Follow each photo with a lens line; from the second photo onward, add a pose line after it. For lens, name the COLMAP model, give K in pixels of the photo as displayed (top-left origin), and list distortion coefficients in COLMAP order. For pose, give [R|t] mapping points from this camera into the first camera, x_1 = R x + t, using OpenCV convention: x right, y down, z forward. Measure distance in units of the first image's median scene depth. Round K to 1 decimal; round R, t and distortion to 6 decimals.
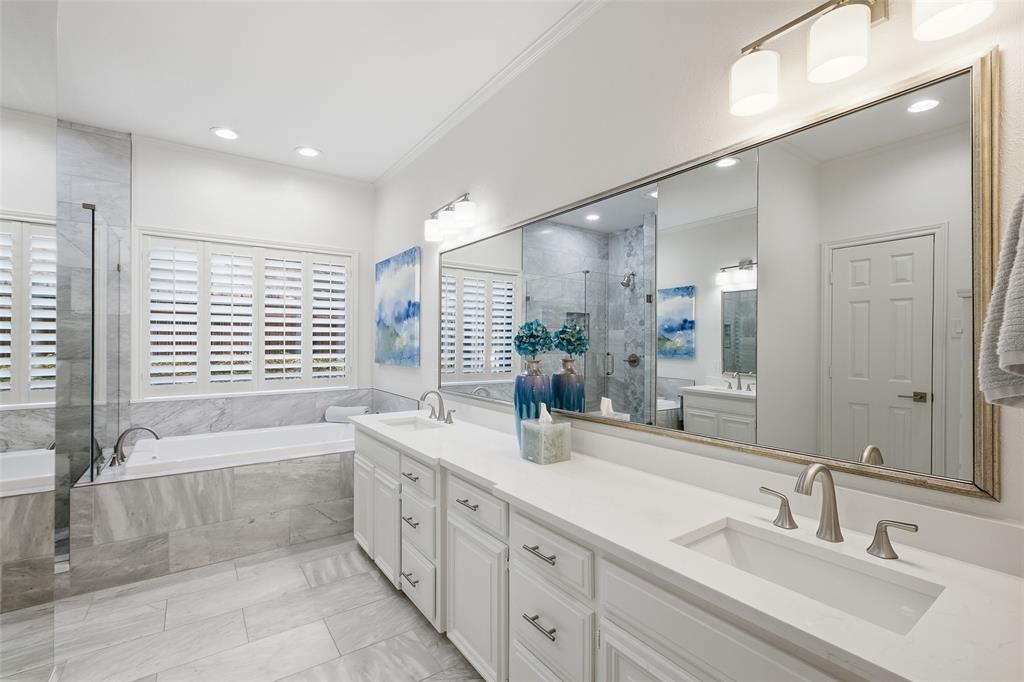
lens RADIAL K [[452.3, 0, 509.7], [0, 452.3, 341.2], [0, 0, 1]] dist [0.001048, 0.001745]
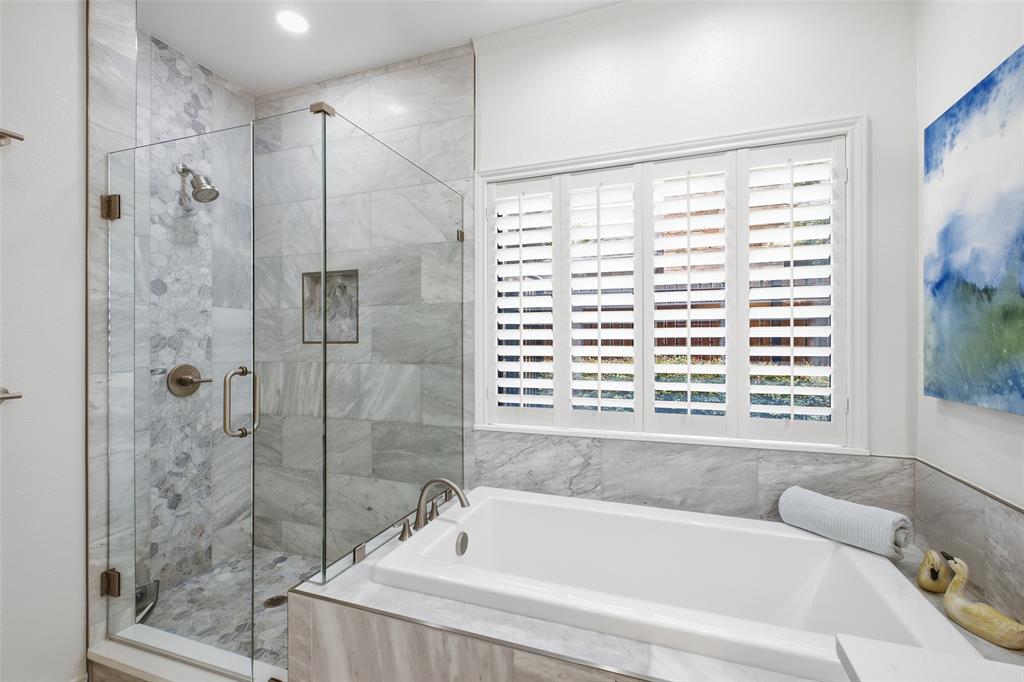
lens RADIAL K [[452.3, 0, 508.7], [0, 452.3, 339.5], [0, 0, 1]] dist [0.001048, 0.001745]
pose [[0.561594, -0.005585, -0.827394, -0.215015], [0.005422, 0.999981, -0.003070, 0.001726], [0.827395, -0.002762, 0.561613, 0.603414]]
